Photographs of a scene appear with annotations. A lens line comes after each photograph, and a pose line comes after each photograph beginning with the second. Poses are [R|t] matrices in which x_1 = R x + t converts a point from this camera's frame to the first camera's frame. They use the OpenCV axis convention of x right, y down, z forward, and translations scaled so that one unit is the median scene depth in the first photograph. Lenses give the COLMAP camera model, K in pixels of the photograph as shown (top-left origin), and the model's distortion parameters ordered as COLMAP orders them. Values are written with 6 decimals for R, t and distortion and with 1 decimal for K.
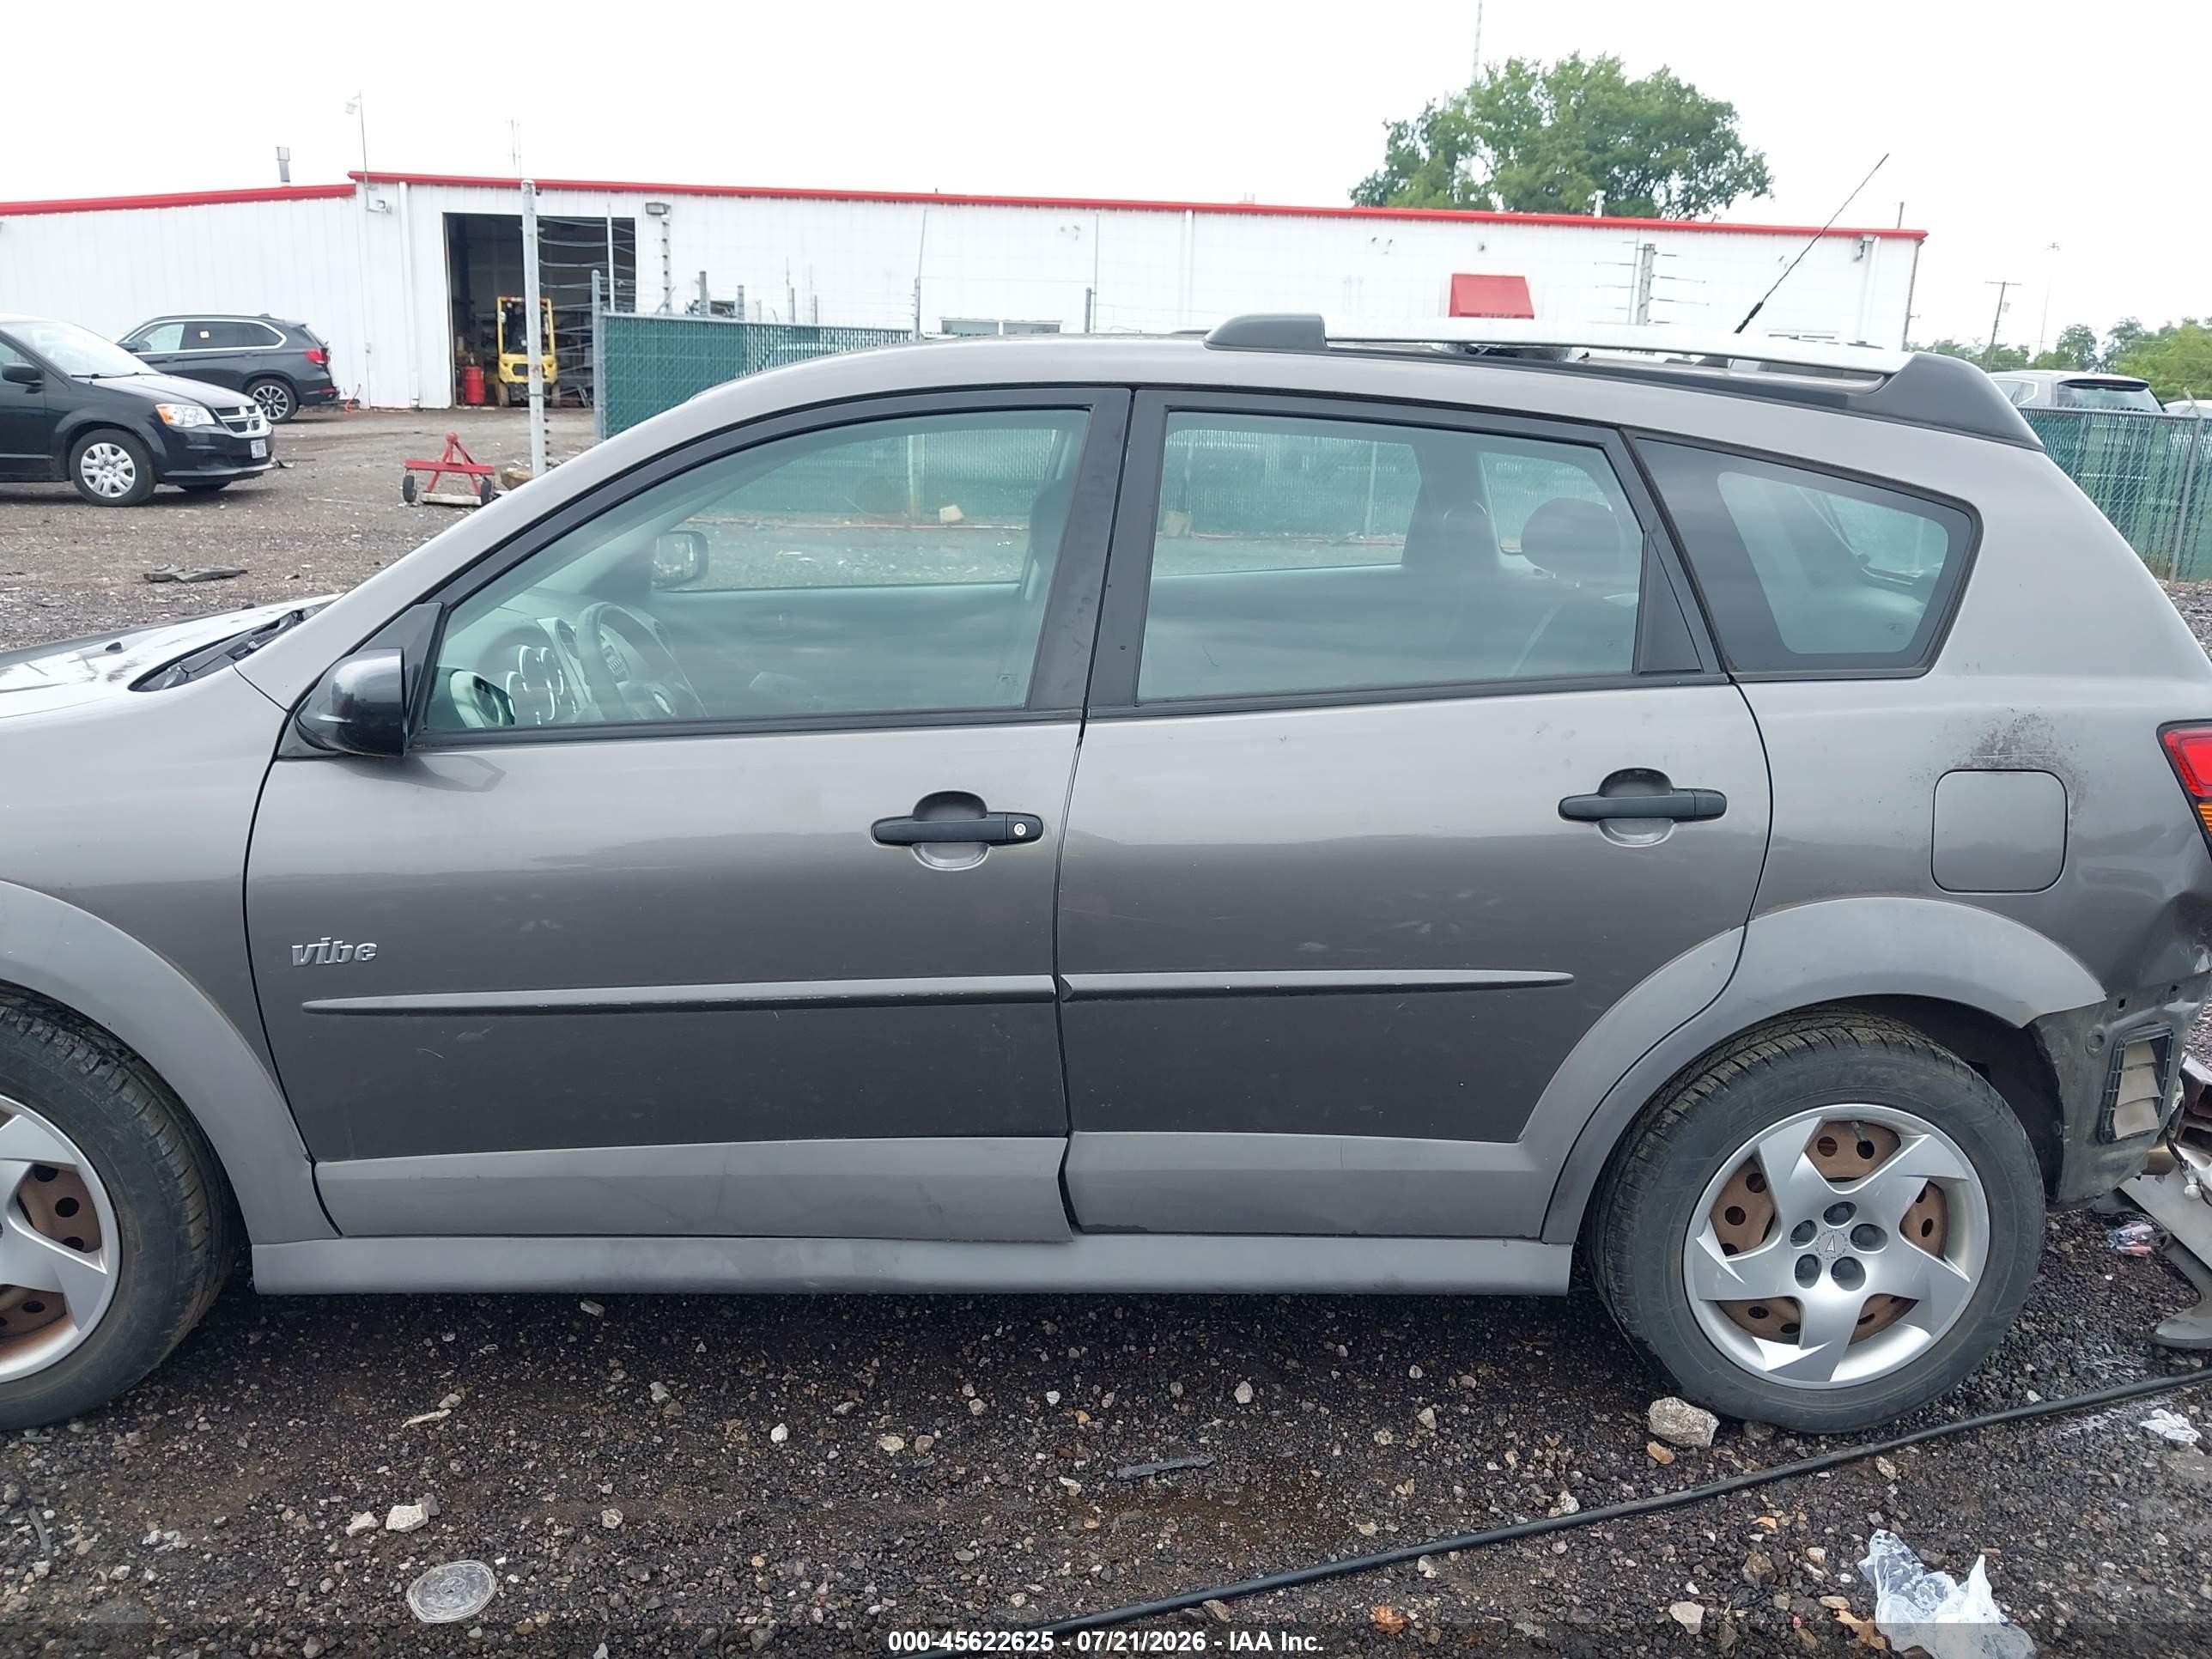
lens RADIAL K [[1788.1, 0, 1106.0], [0, 1788.1, 829.5], [0, 0, 1]] dist [0.003758, -0.001616]
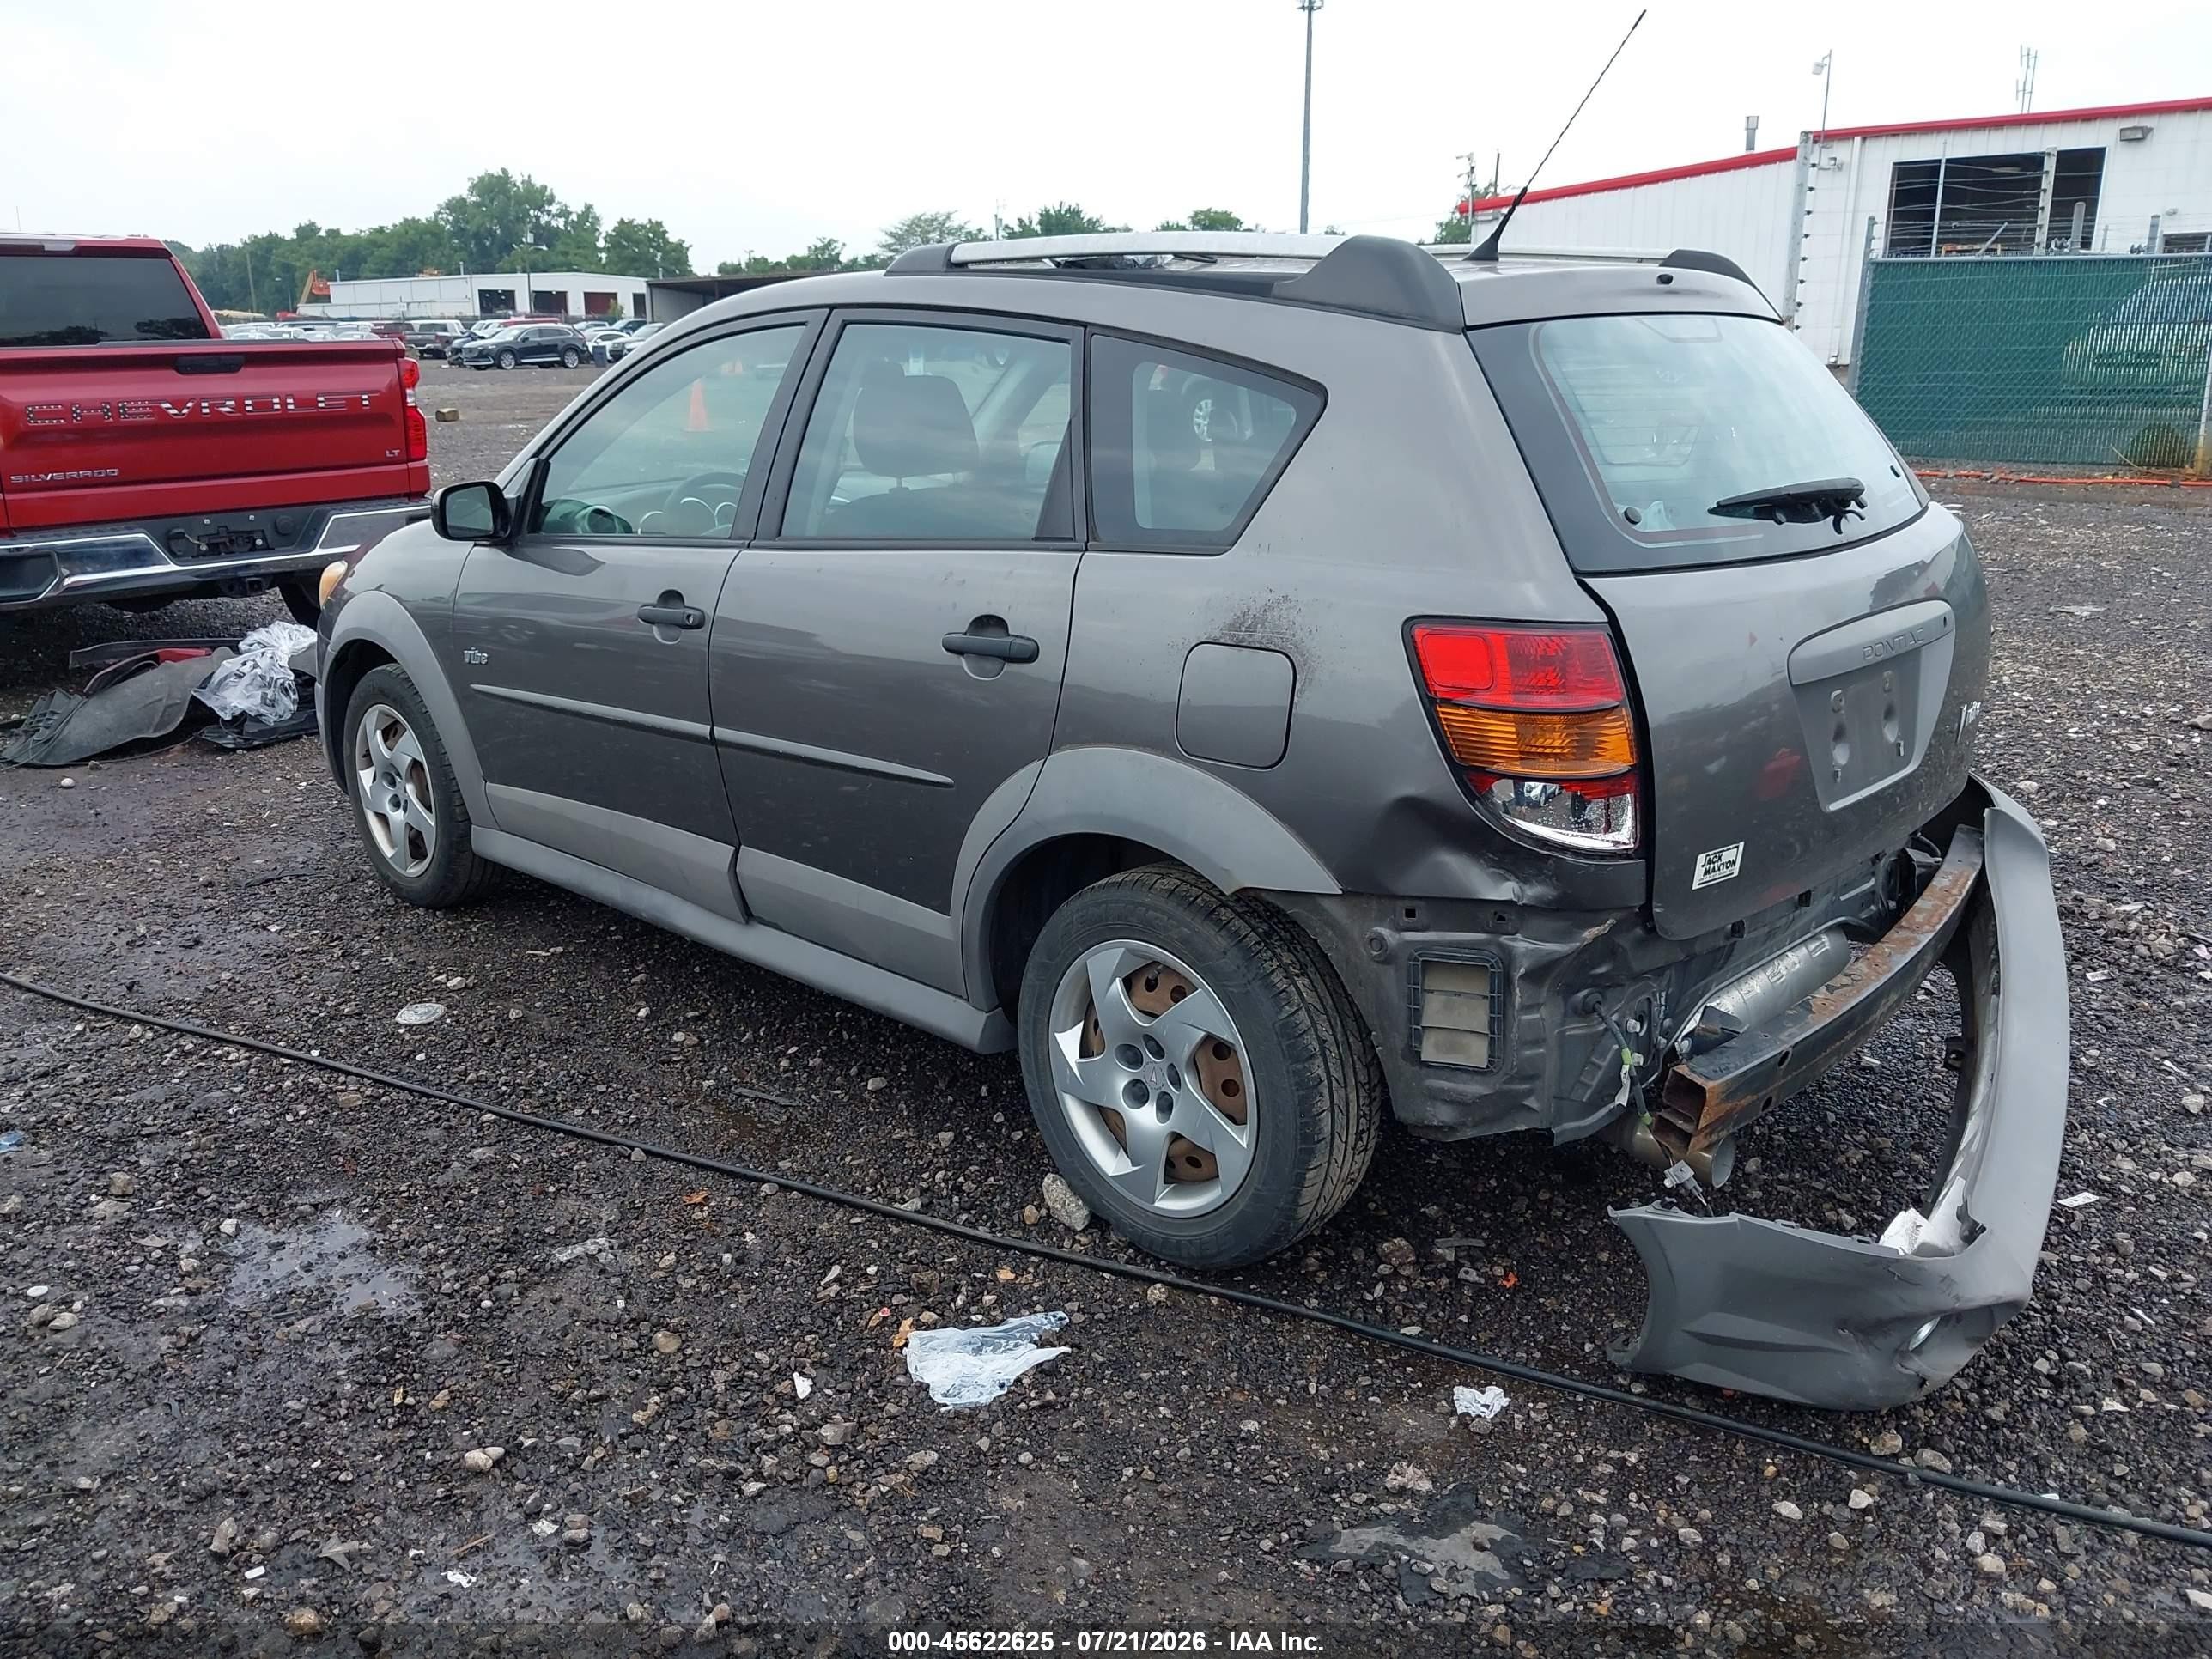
lens RADIAL K [[1757.1, 0, 1106.4], [0, 1757.1, 855.8], [0, 0, 1]] dist [0.005865, 0.000134]
pose [[0.687201, 0.175549, -0.704938, 1.034959], [-0.148112, 0.983839, 0.100617, -0.004120], [0.711209, 0.035266, 0.702096, 0.205062]]
